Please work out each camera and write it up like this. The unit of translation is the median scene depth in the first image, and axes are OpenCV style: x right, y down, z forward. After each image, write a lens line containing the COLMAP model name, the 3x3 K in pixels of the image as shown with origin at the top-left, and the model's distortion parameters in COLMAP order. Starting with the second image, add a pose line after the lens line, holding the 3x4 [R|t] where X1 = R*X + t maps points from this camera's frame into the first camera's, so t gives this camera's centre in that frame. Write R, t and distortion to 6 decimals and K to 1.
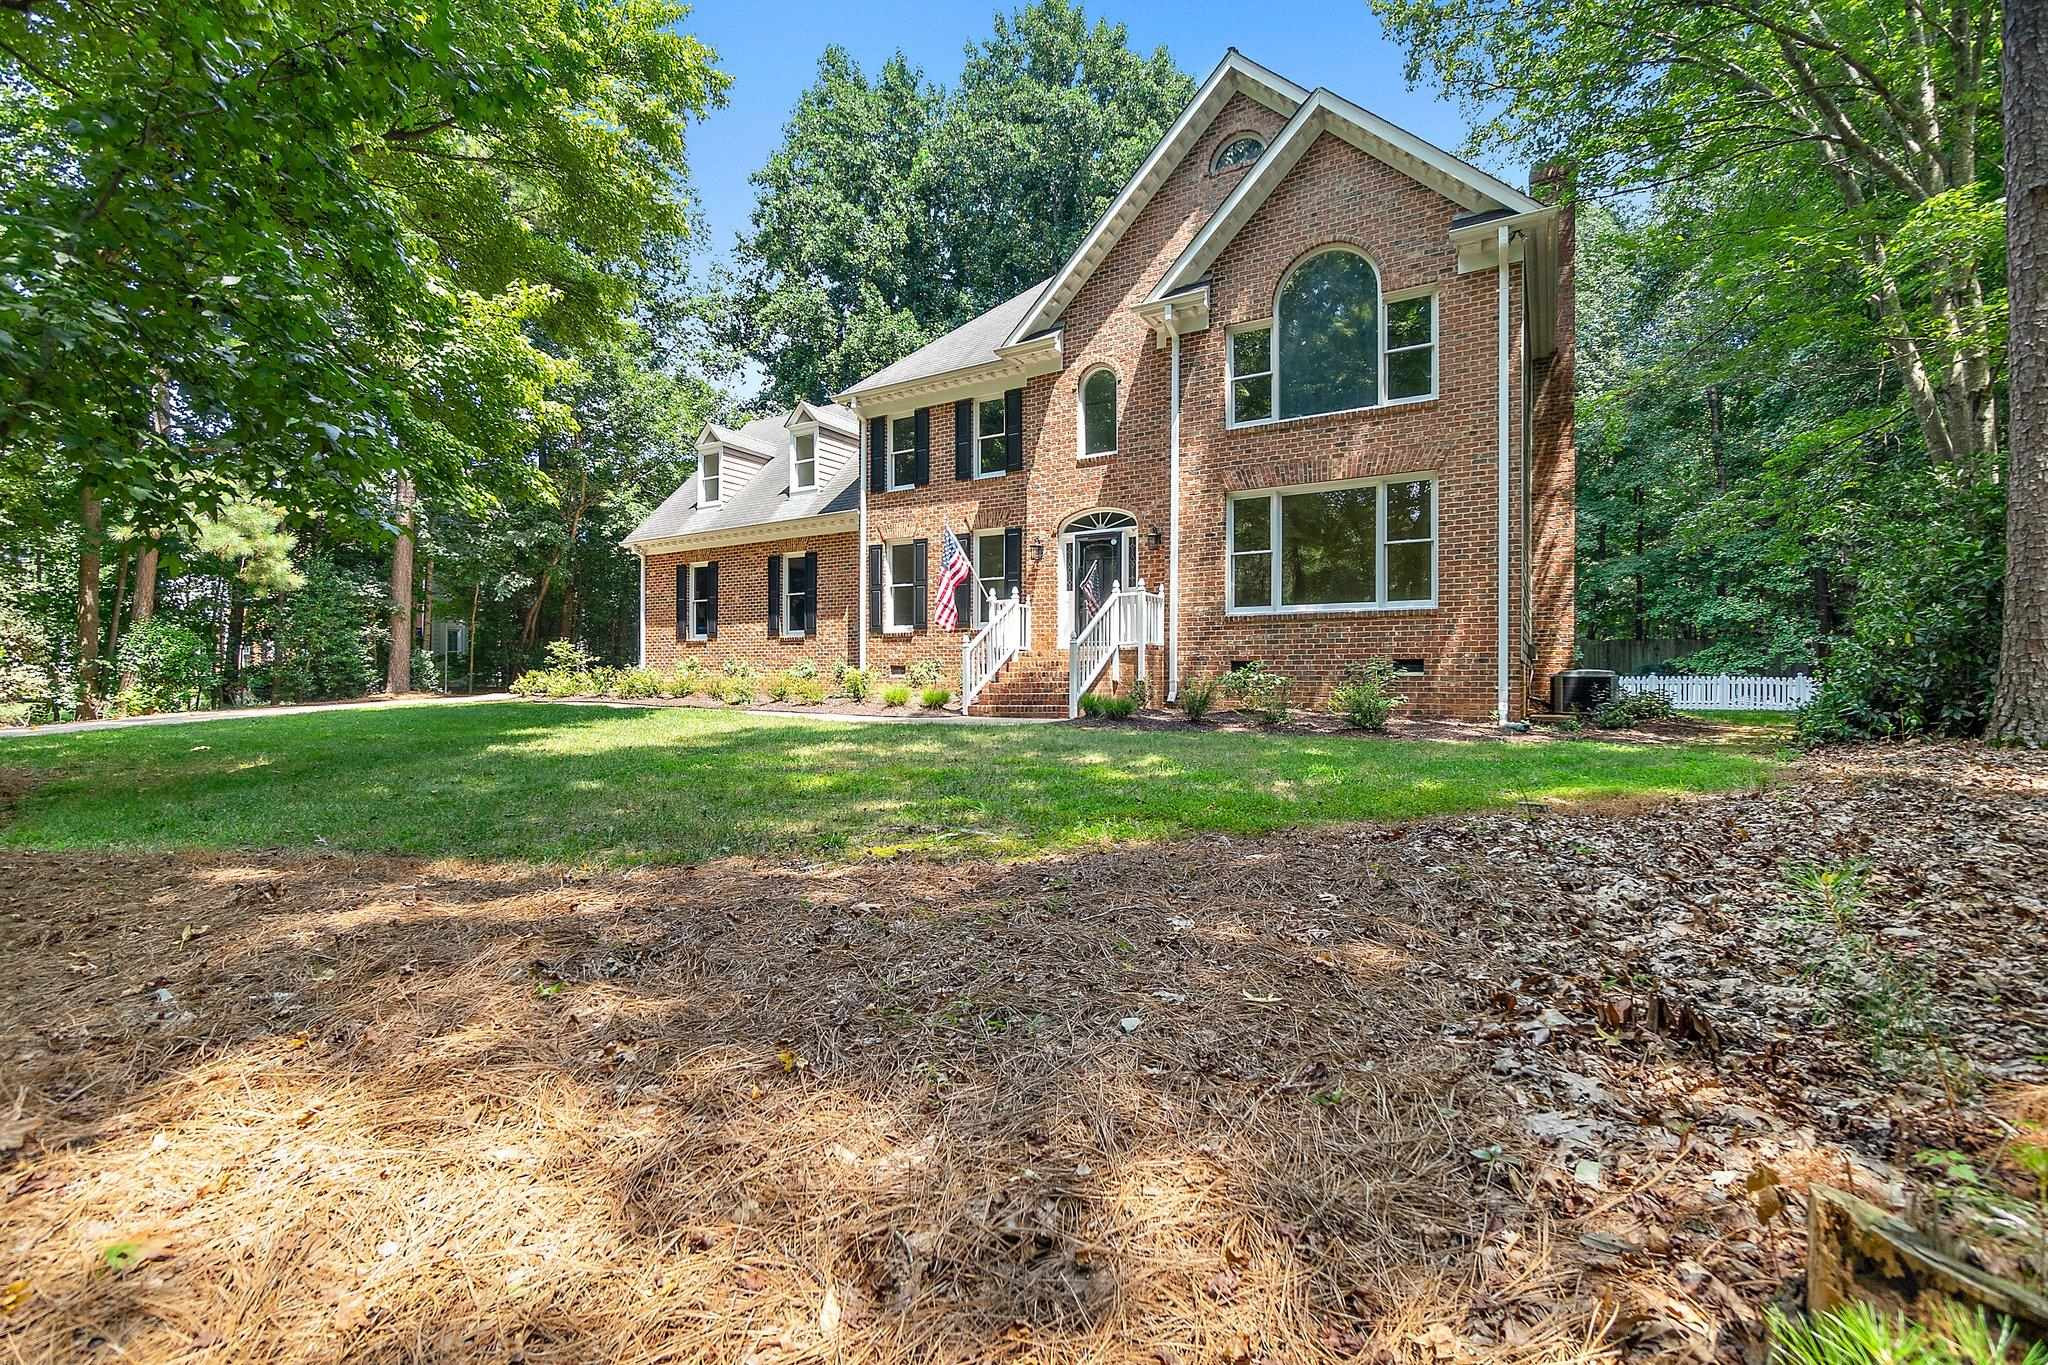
lens RADIAL K [[885.2, 0, 1024.0], [0, 885.2, 682.5], [0, 0, 1]] dist [-0.001235, -0.000197]
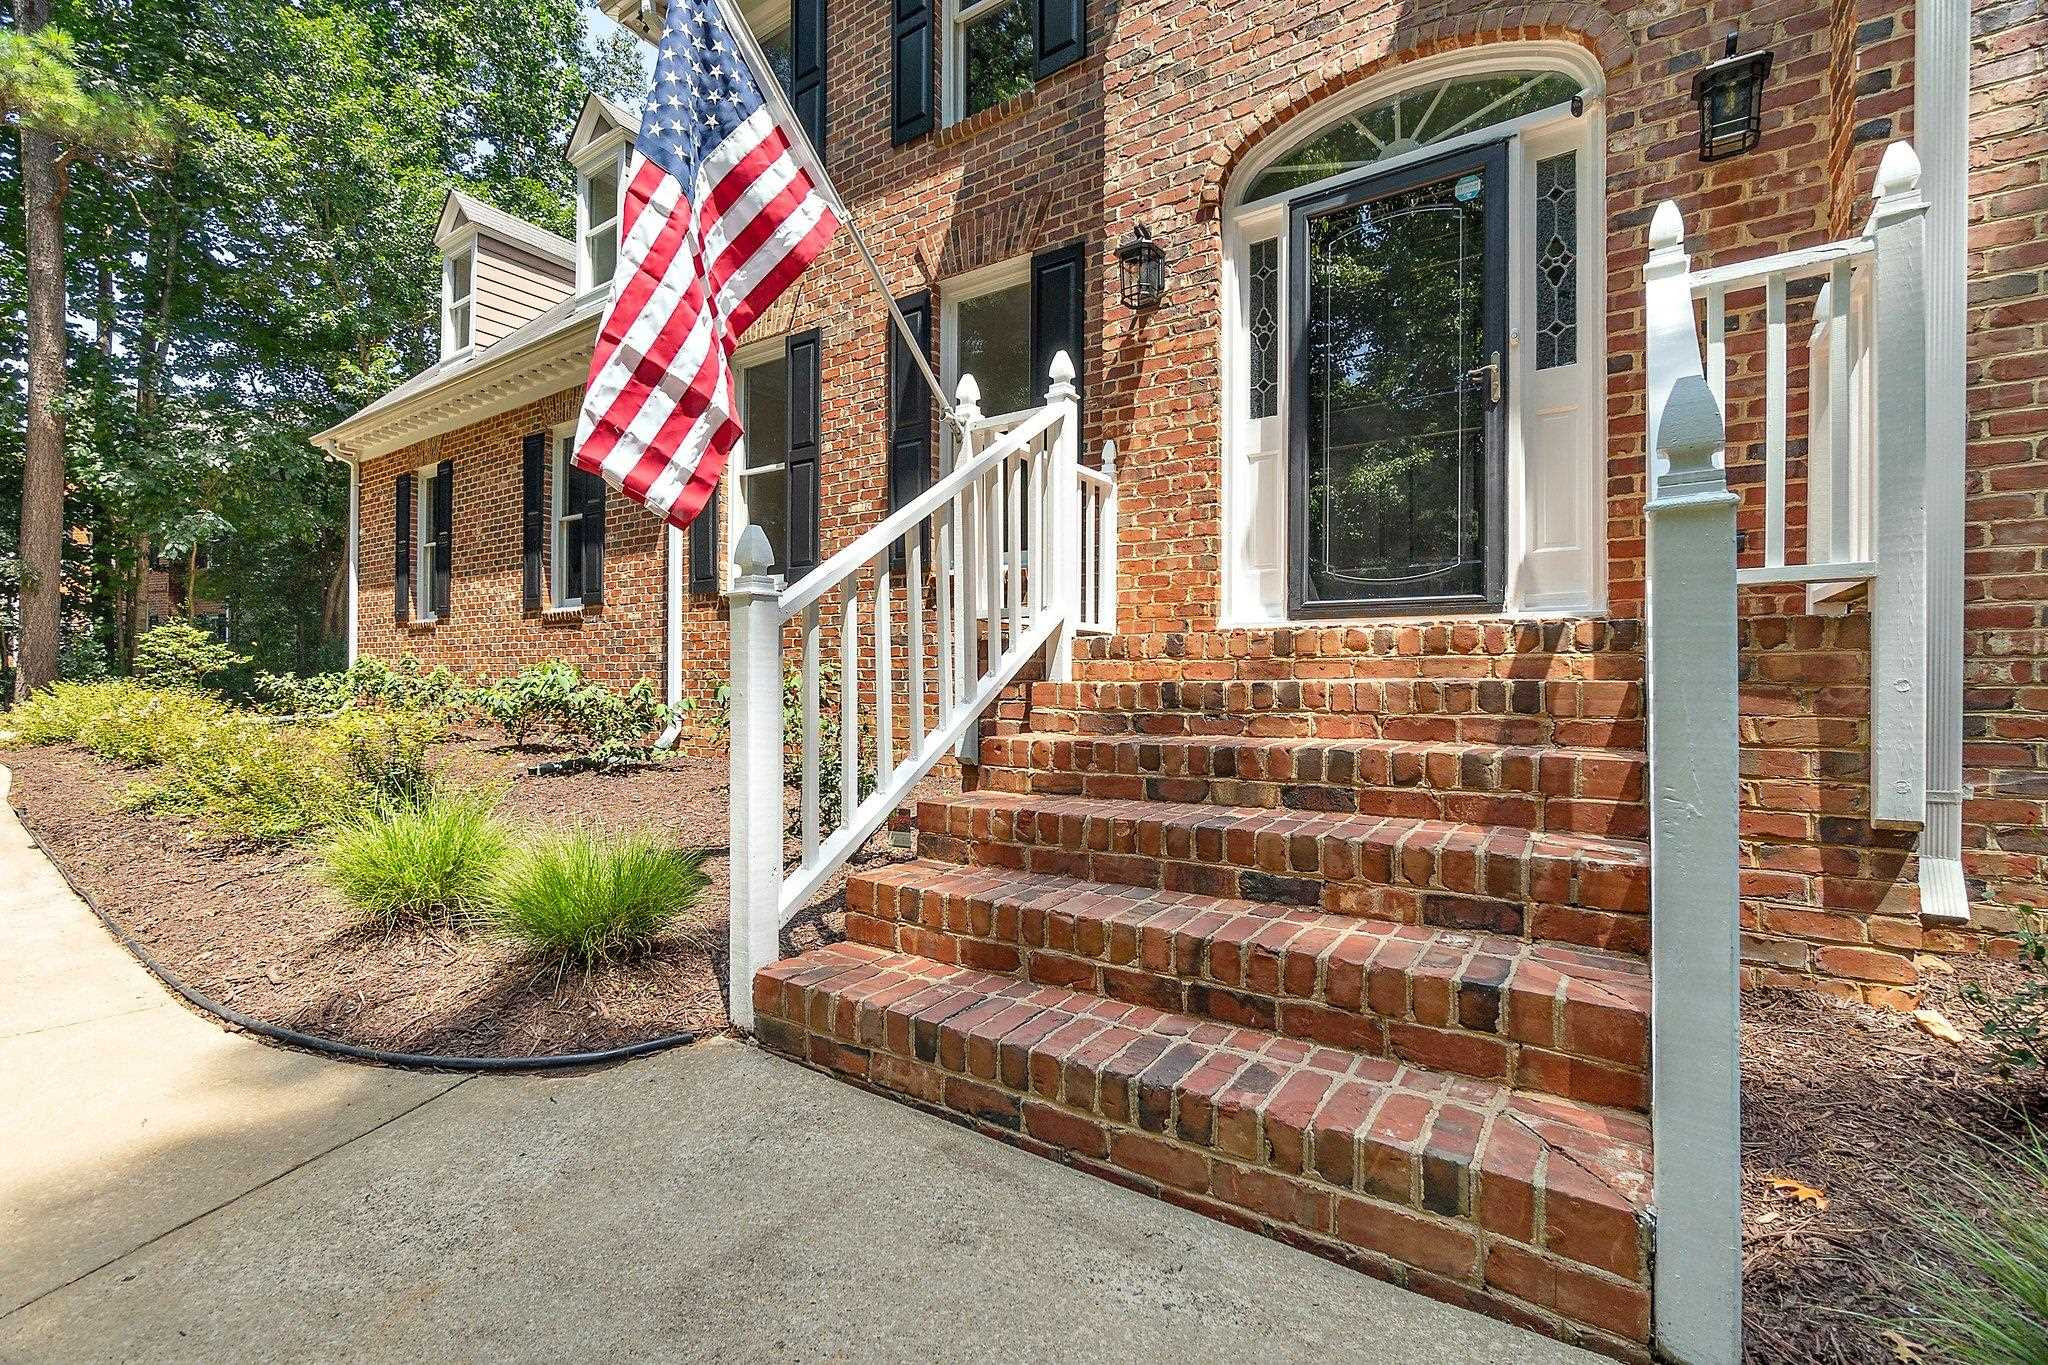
lens RADIAL K [[891.3, 0, 1016.7], [0, 891.3, 678.6], [0, 0, 1]] dist [-0.003047, -0.000311]
pose [[0.997903, 0.002013, -0.064689, -0.006320], [-0.002148, 0.999996, -0.002021, -0.022381], [0.064685, 0.002156, 0.997903, 0.723436]]
